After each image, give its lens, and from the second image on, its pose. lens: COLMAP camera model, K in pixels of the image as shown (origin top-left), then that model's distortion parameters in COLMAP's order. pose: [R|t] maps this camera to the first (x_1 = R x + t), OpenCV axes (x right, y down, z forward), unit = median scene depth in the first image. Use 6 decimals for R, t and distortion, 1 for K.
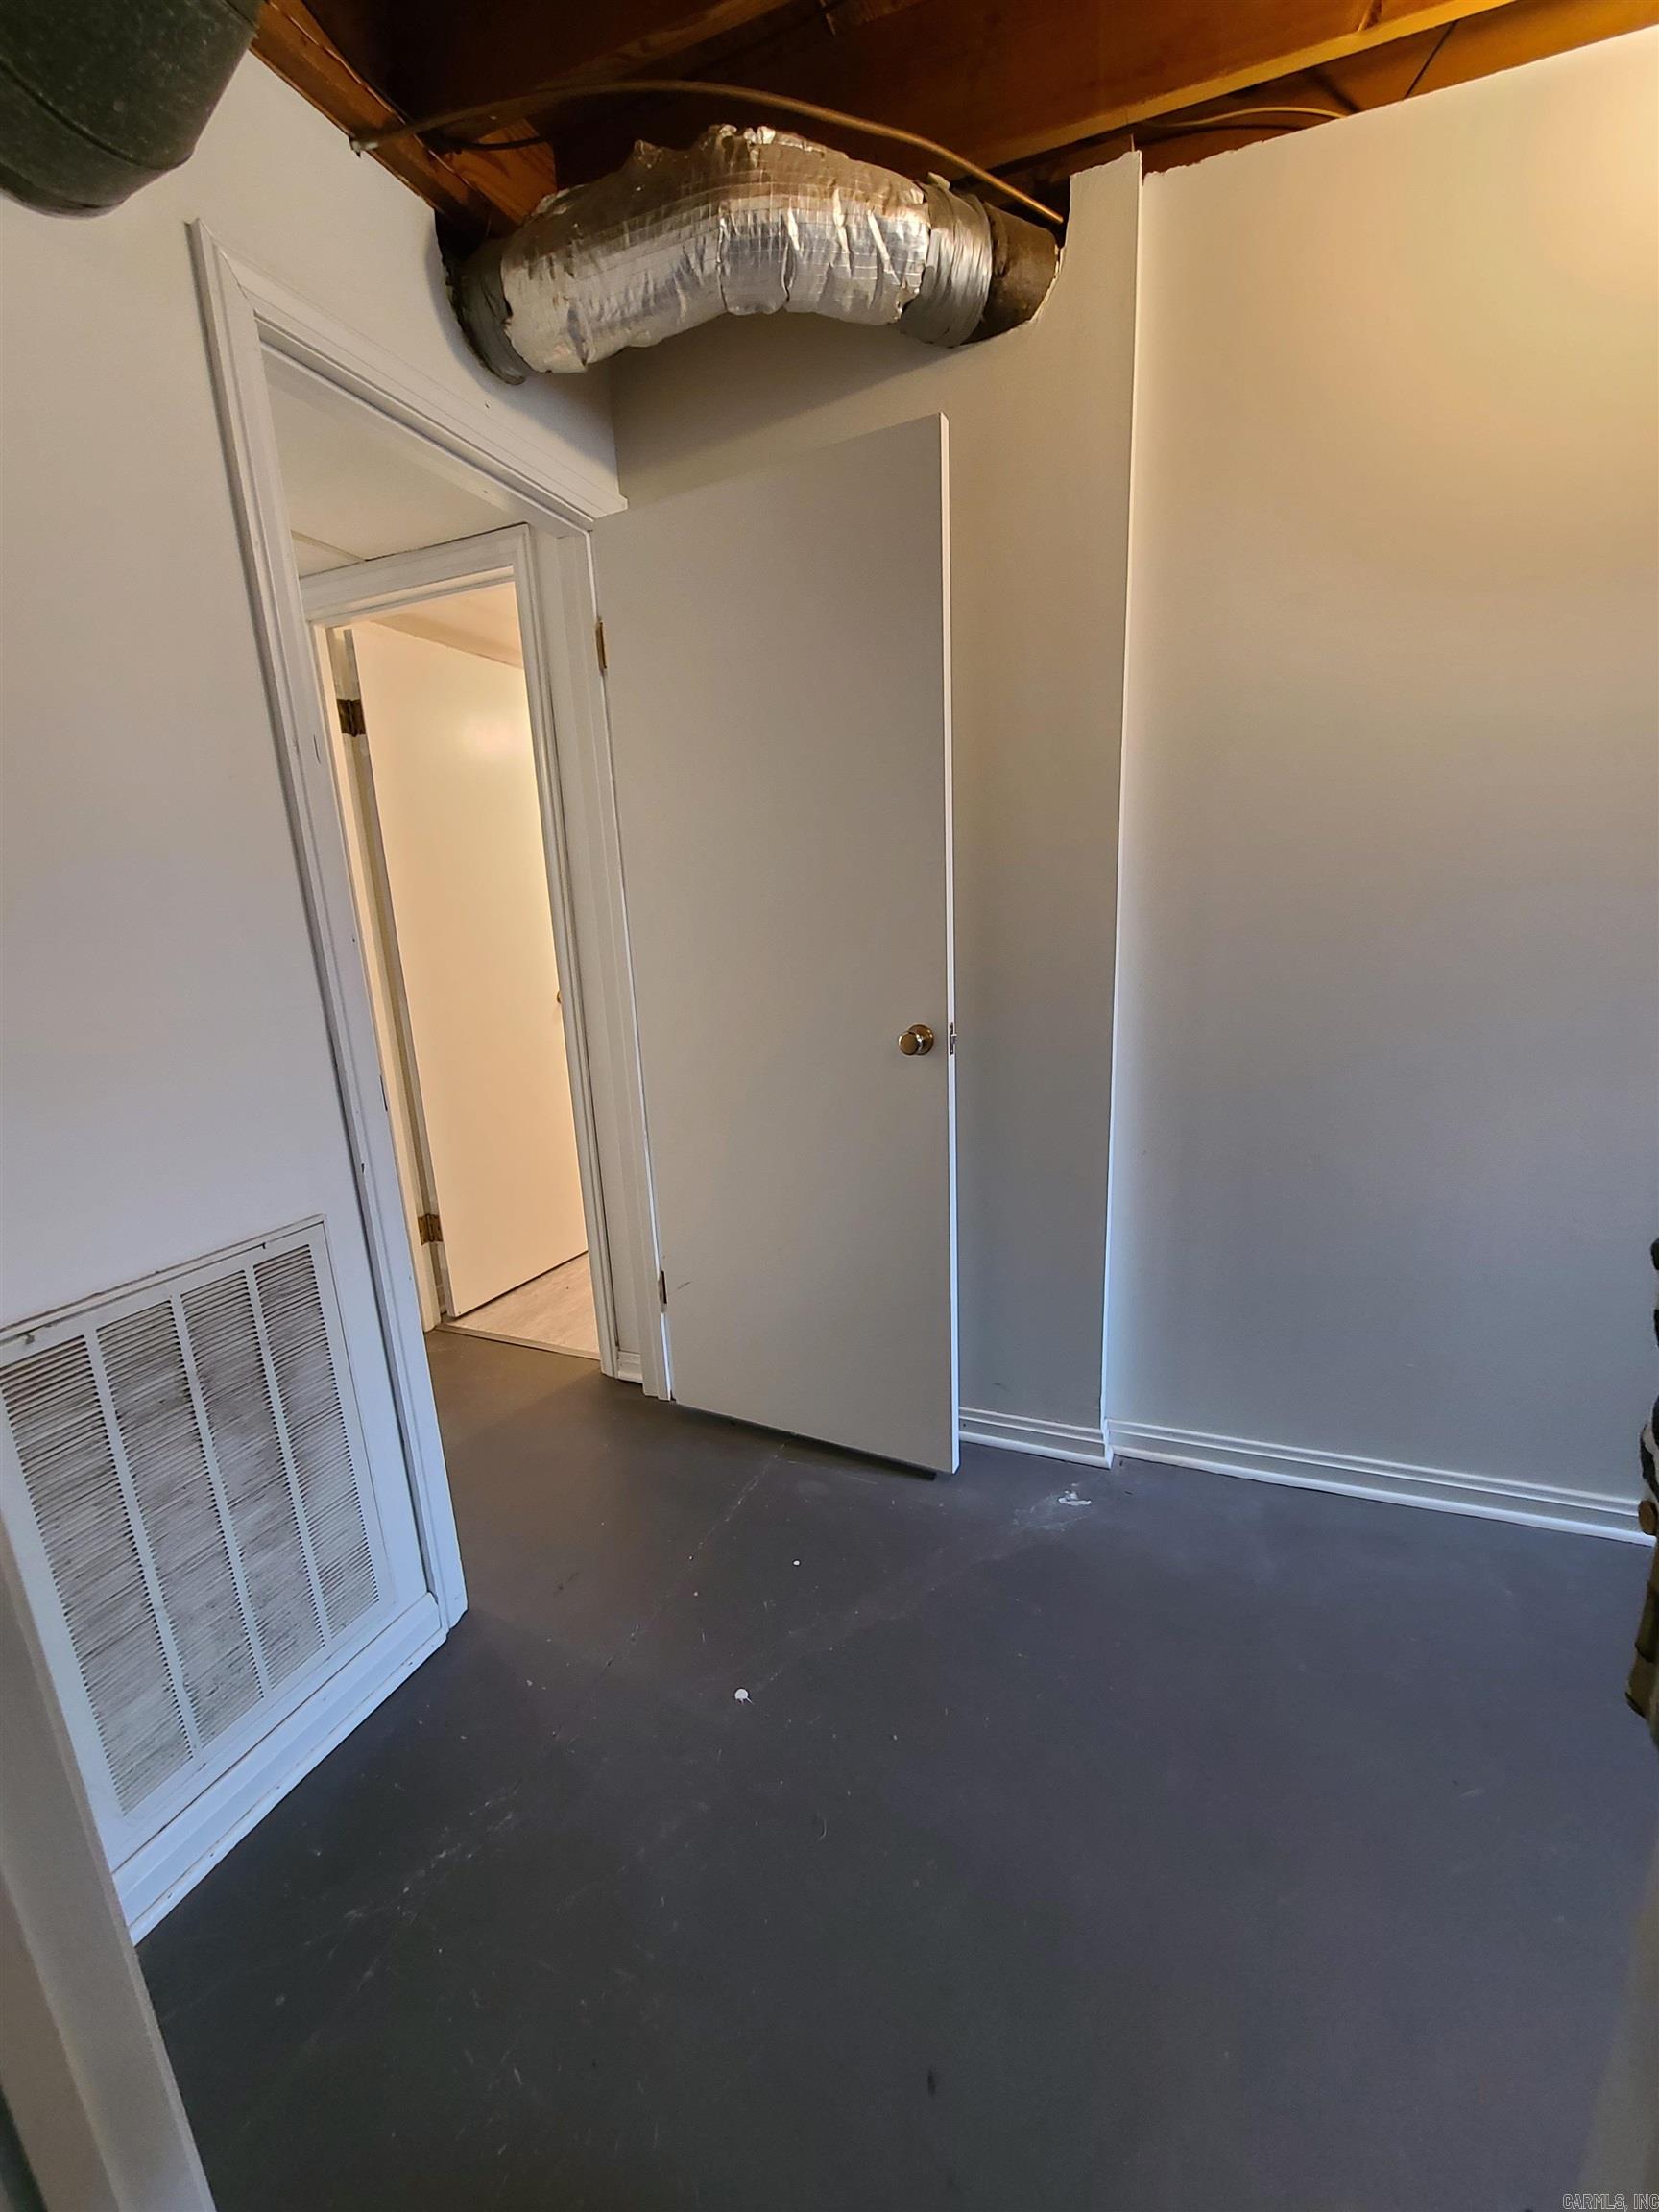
lens RADIAL K [[904.0, 0, 834.4], [0, 904.0, 1114.9], [0, 0, 1]] dist [0.000444, -0.002711]
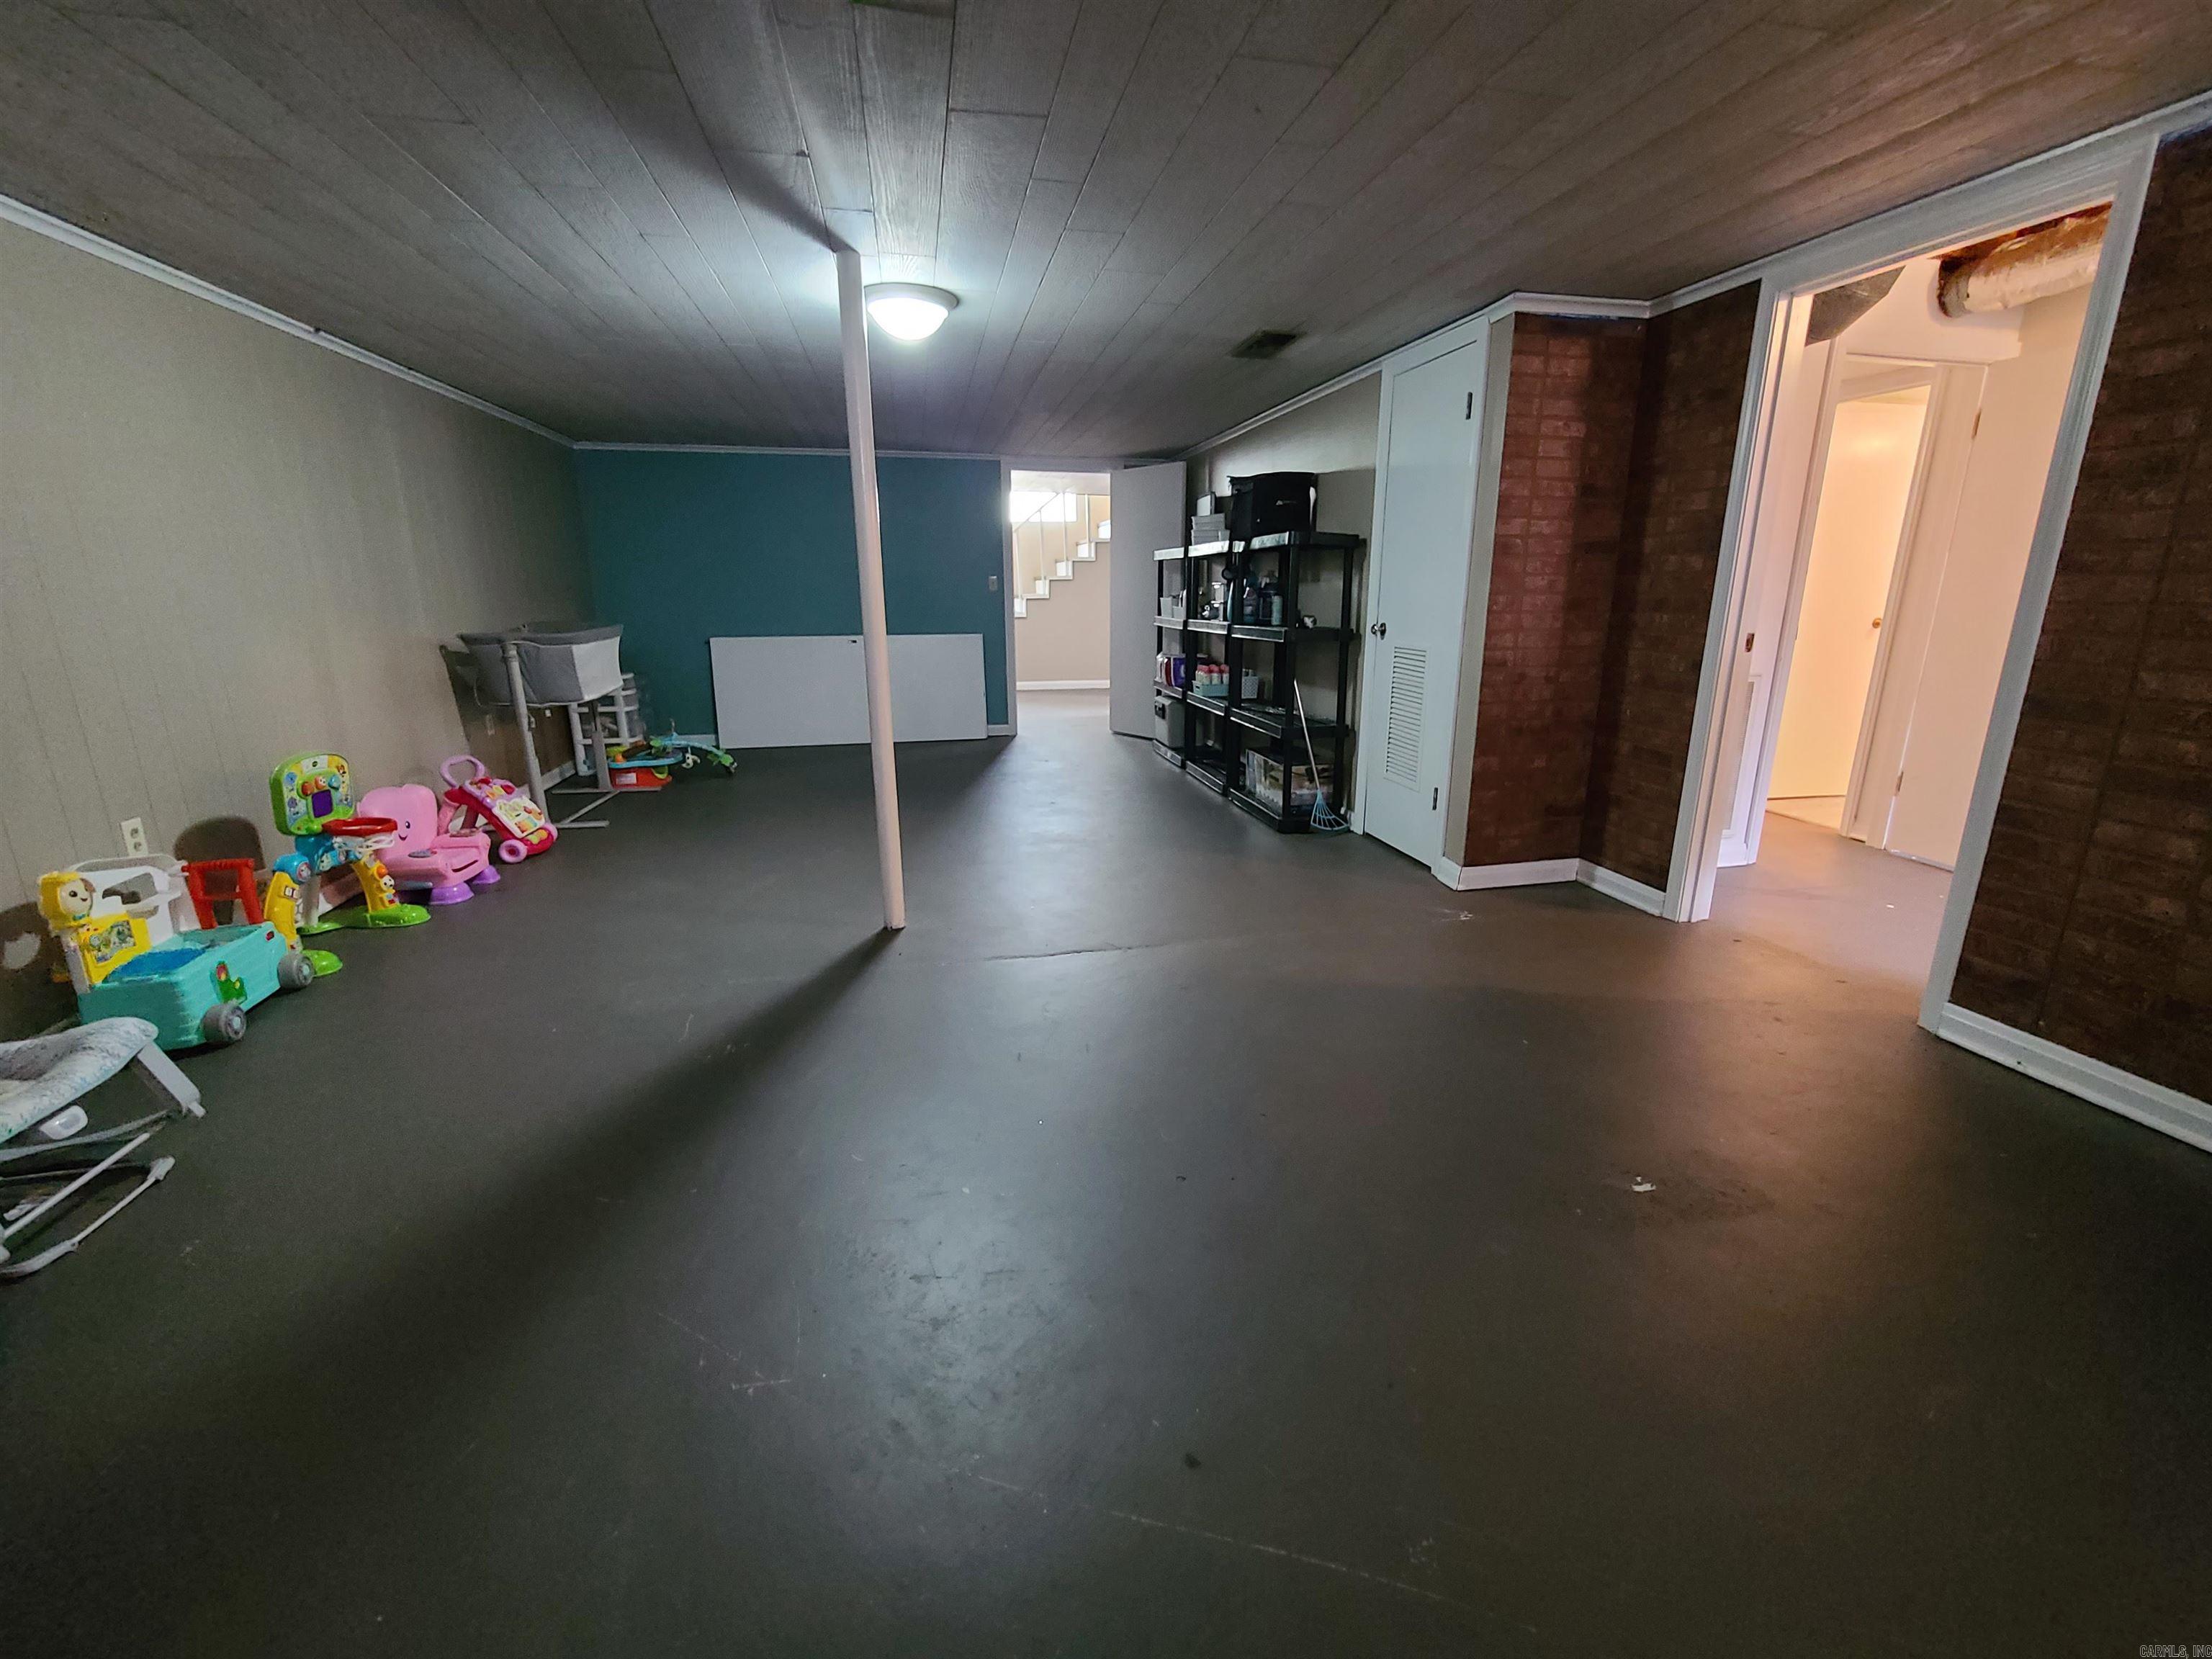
lens RADIAL K [[904.0, 0, 1107.1], [0, 904.0, 824.4], [0, 0, 1]] dist [0.000444, -0.002711]
pose [[0.559230, 0.250168, -0.790365, 0.487175], [-0.207385, 0.965285, 0.158797, 0.428189], [0.802654, 0.075106, 0.591698, -1.739813]]
